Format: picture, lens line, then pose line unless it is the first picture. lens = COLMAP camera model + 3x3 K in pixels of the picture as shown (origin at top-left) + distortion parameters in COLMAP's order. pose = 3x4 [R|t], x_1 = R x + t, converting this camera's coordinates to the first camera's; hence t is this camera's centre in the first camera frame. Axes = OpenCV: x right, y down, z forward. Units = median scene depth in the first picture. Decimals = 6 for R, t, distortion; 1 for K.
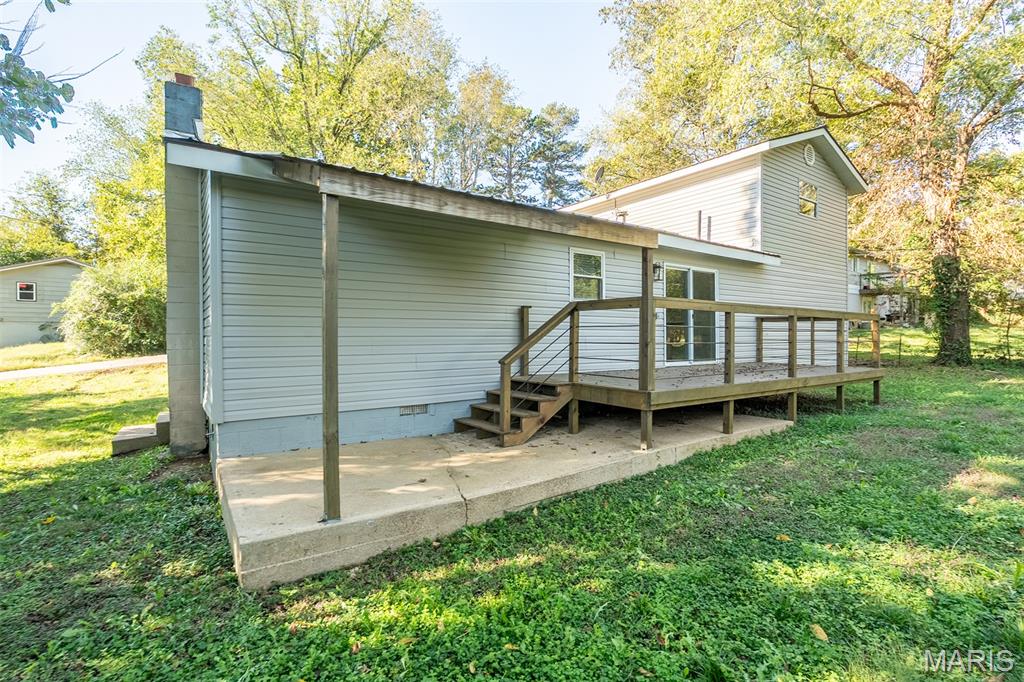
lens RADIAL K [[483.9, 0, 500.9], [0, 483.9, 341.7], [0, 0, 1]] dist [-0.002477, 0.000019]
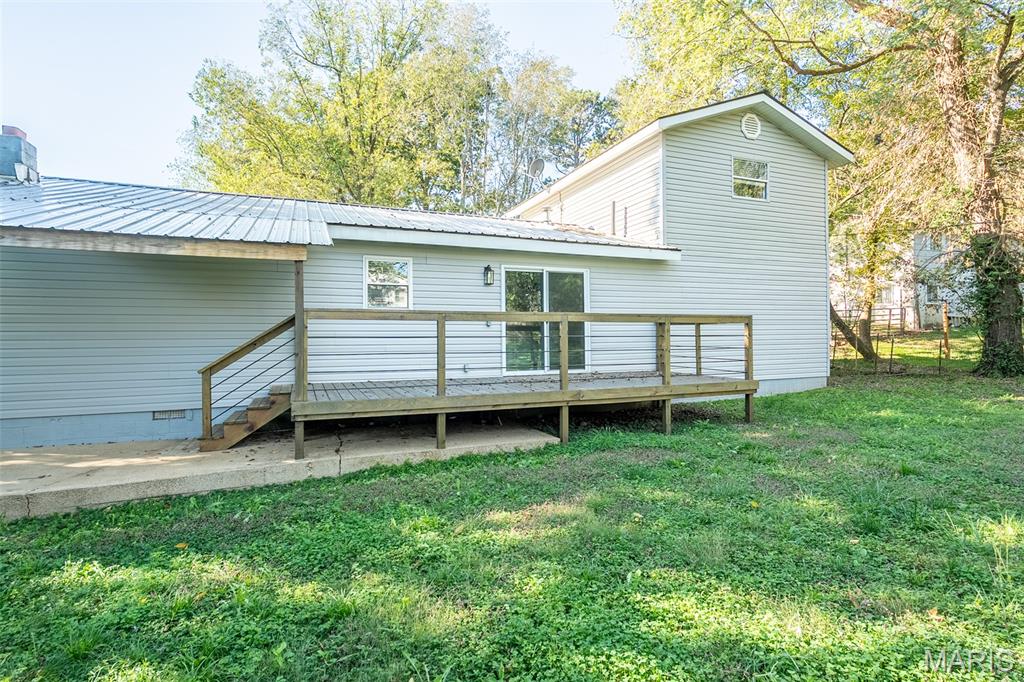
lens RADIAL K [[516.8, 0, 511.0], [0, 516.8, 345.0], [0, 0, 1]] dist [0.000581, 0.000434]
pose [[0.973839, -0.005191, -0.227178, 0.529991], [0.005565, 0.999984, 0.001009, -0.008342], [0.227169, -0.002247, 0.973853, 0.027001]]
